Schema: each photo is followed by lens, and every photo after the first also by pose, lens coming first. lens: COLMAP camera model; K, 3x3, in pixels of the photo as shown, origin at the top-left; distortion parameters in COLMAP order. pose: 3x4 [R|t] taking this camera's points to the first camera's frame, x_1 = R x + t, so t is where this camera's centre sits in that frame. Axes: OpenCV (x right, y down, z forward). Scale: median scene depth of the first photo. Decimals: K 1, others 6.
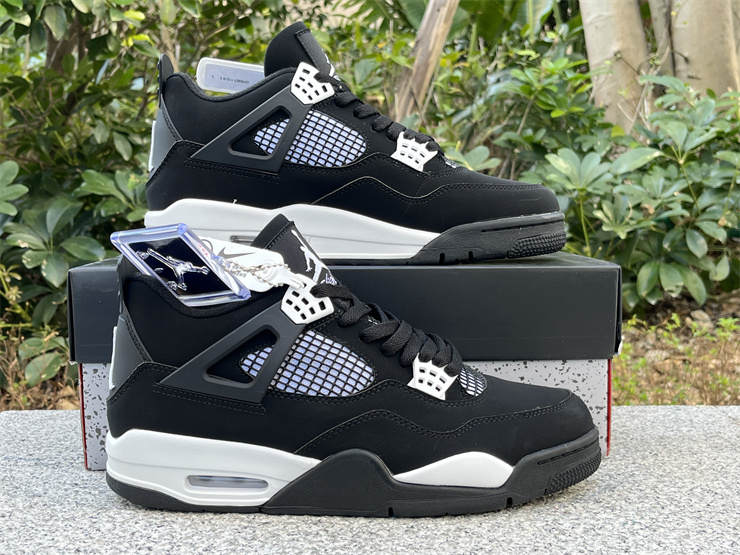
lens RADIAL K [[943.5, 0, 370.0], [0, 943.5, 277.5], [0, 0, 1]] dist [0.058969, -0.078218]
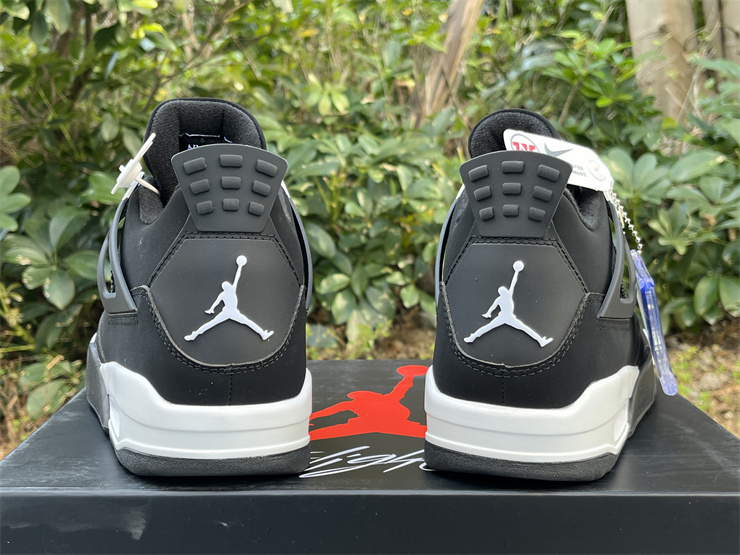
lens RADIAL K [[947.7, 0, 373.4], [0, 947.7, 259.4], [0, 0, 1]] dist [0.018726, 0.030323]
pose [[0.999941, 0.007310, -0.008070, -0.020851], [-0.006959, 0.999062, 0.042750, -0.070371], [0.008375, -0.042691, 0.999053, 0.084060]]
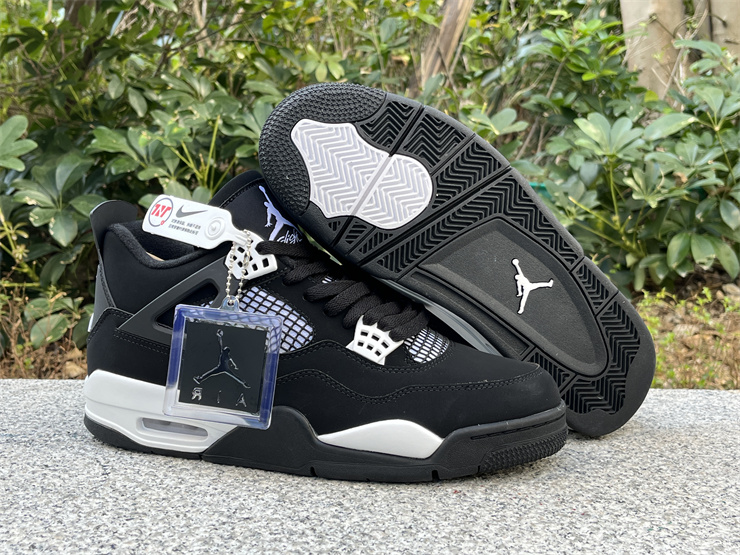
lens RADIAL K [[942.1, 0, 381.5], [0, 942.1, 263.6], [0, 0, 1]] dist [0.027012, 0.015446]
pose [[0.999638, 0.020918, -0.016907, 0.008677], [-0.020509, 0.999501, 0.024030, -0.001801], [0.017401, -0.023675, 0.999568, 0.037422]]
